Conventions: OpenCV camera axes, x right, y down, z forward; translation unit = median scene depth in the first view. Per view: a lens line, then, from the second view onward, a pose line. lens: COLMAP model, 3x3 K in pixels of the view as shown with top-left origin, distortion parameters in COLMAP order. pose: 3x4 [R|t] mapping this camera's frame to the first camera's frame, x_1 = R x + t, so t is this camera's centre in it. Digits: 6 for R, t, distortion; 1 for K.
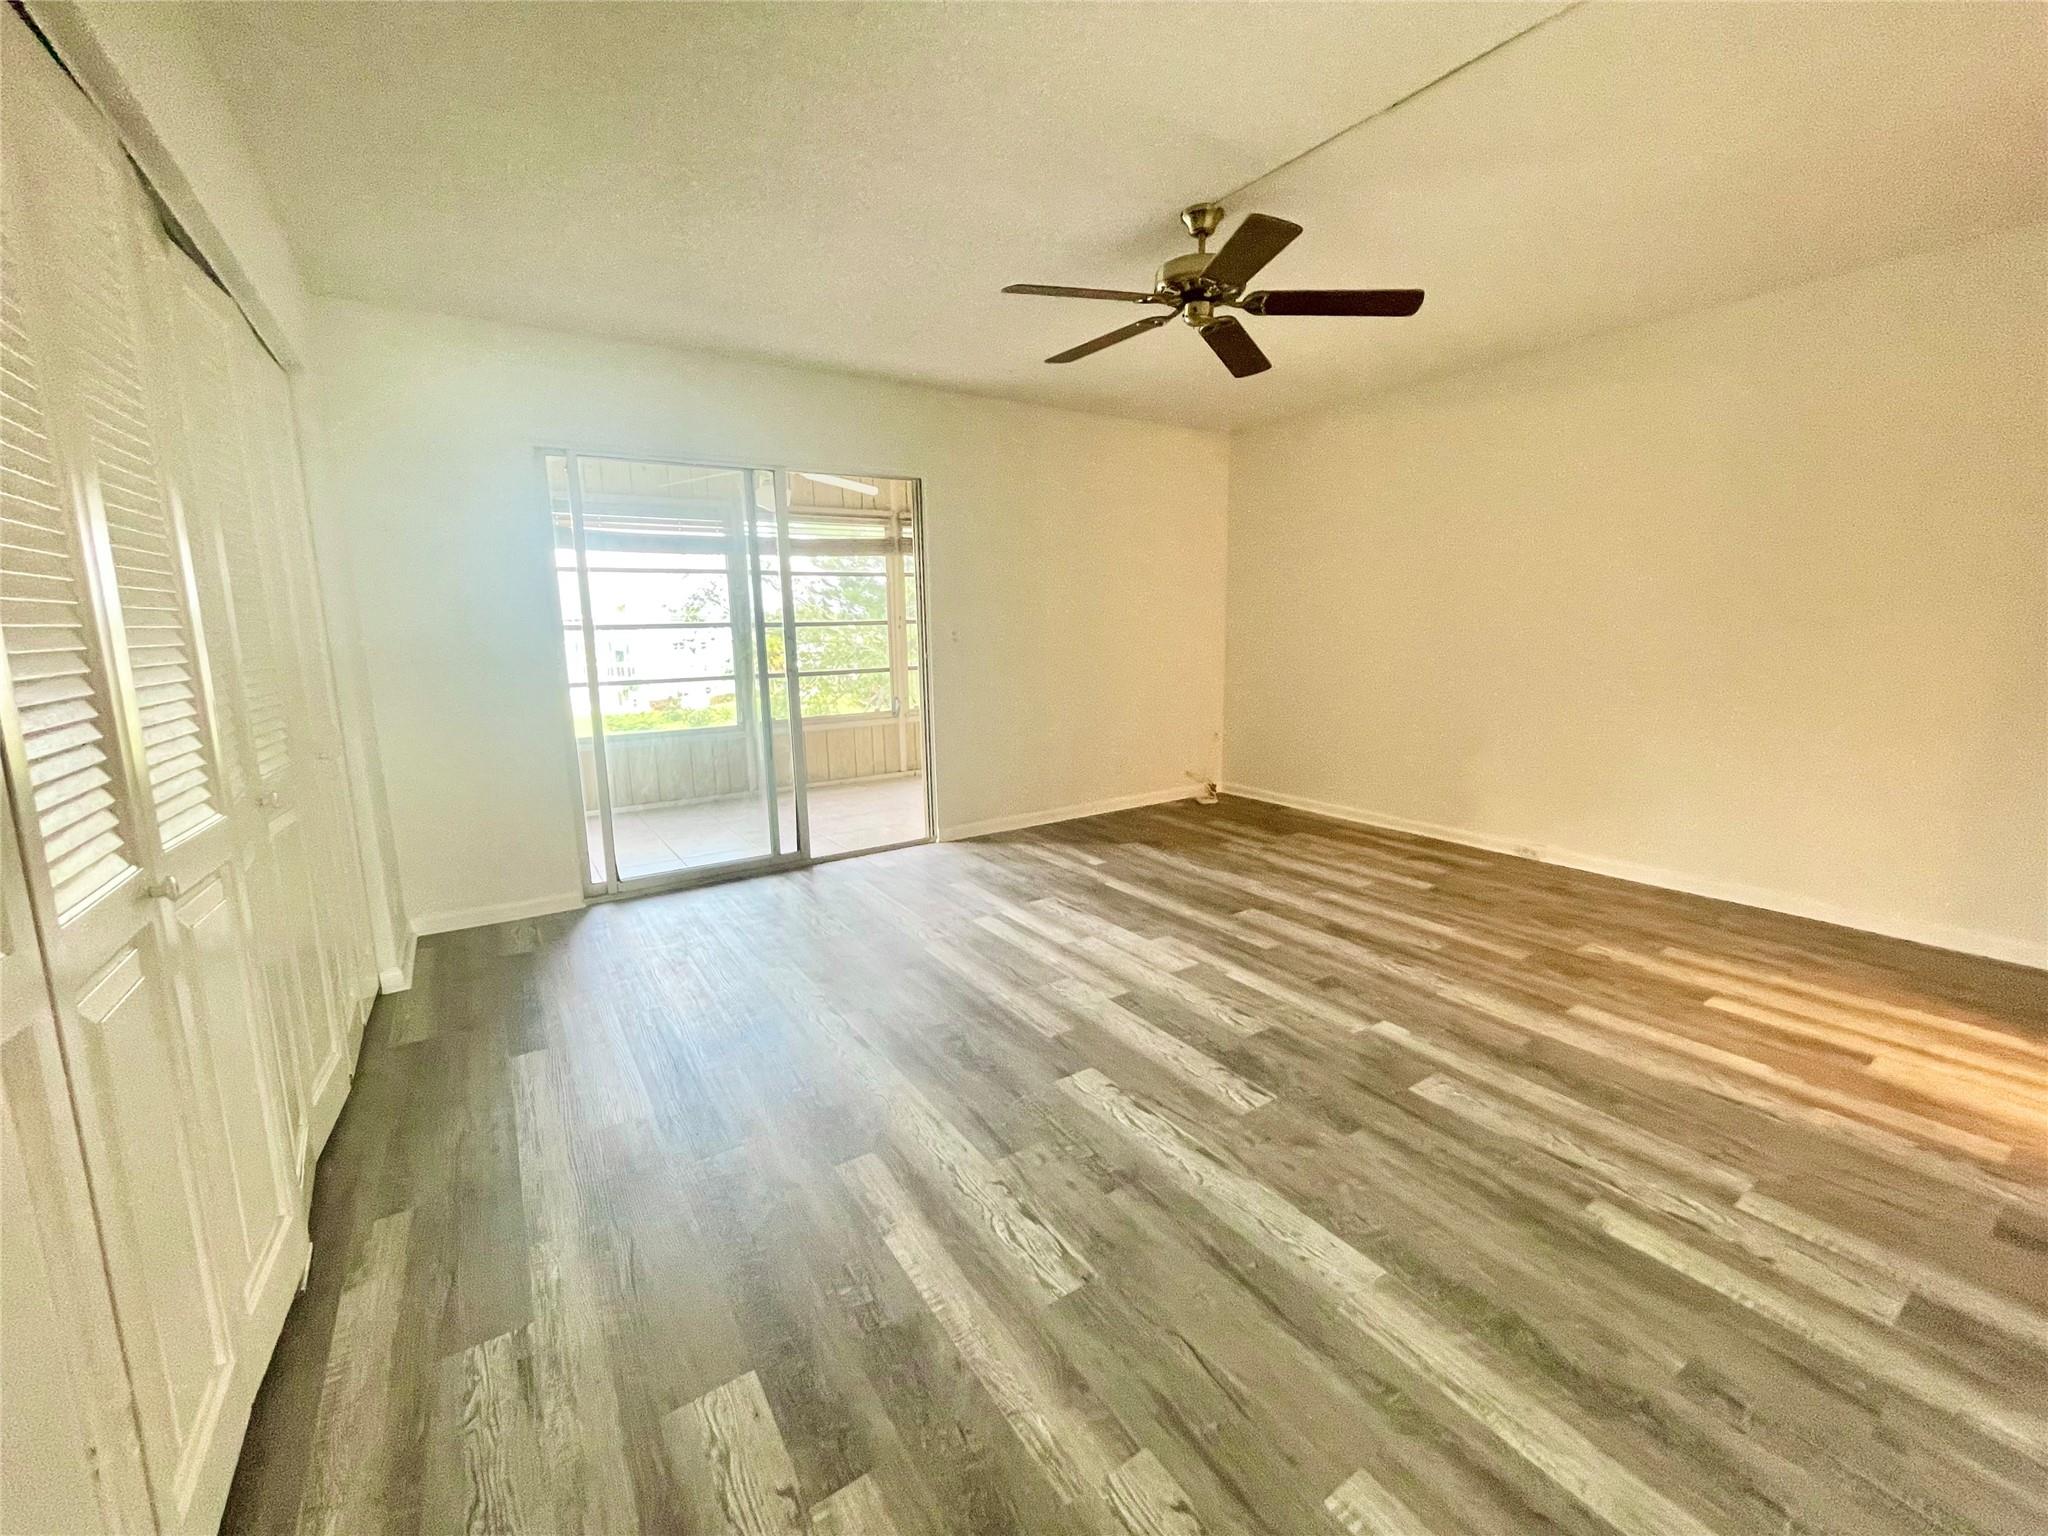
lens RADIAL K [[808.4, 0, 1024.0], [0, 808.4, 768.0], [0, 0, 1]] dist [-0.001710, 0.000200]
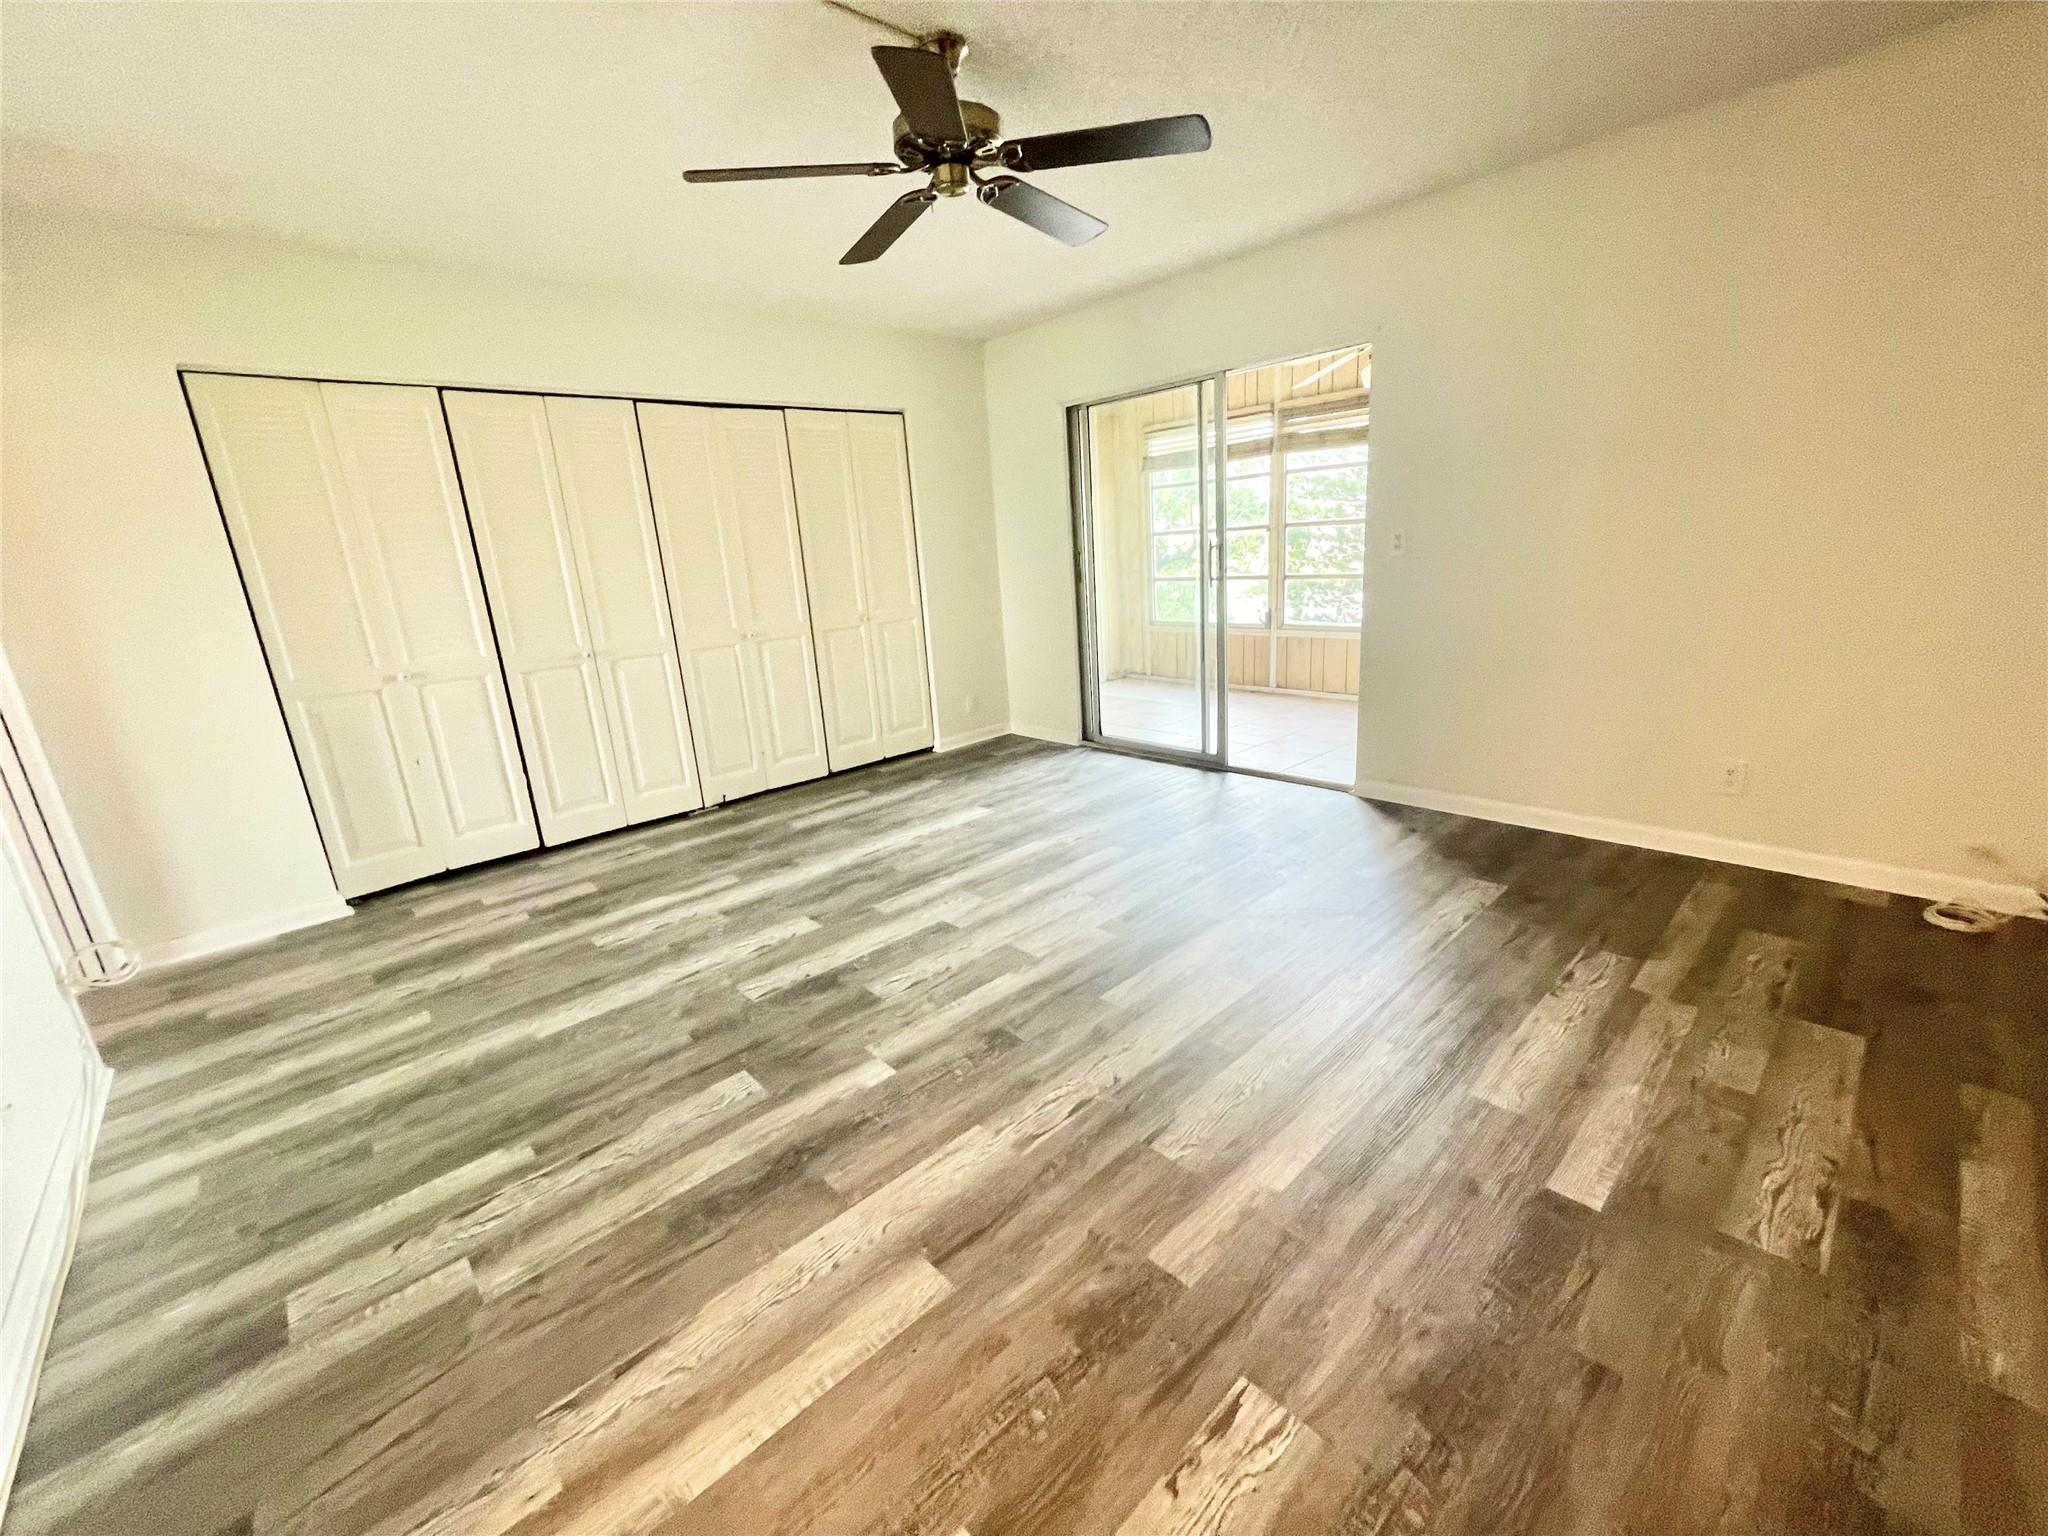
lens RADIAL K [[808.4, 0, 1024.0], [0, 808.4, 768.0], [0, 0, 1]] dist [-0.001710, 0.000200]
pose [[0.194525, 0.271668, -0.942527, 1.340390], [-0.116516, 0.960478, 0.252795, -0.233701], [0.973953, 0.060645, 0.218491, 1.079229]]
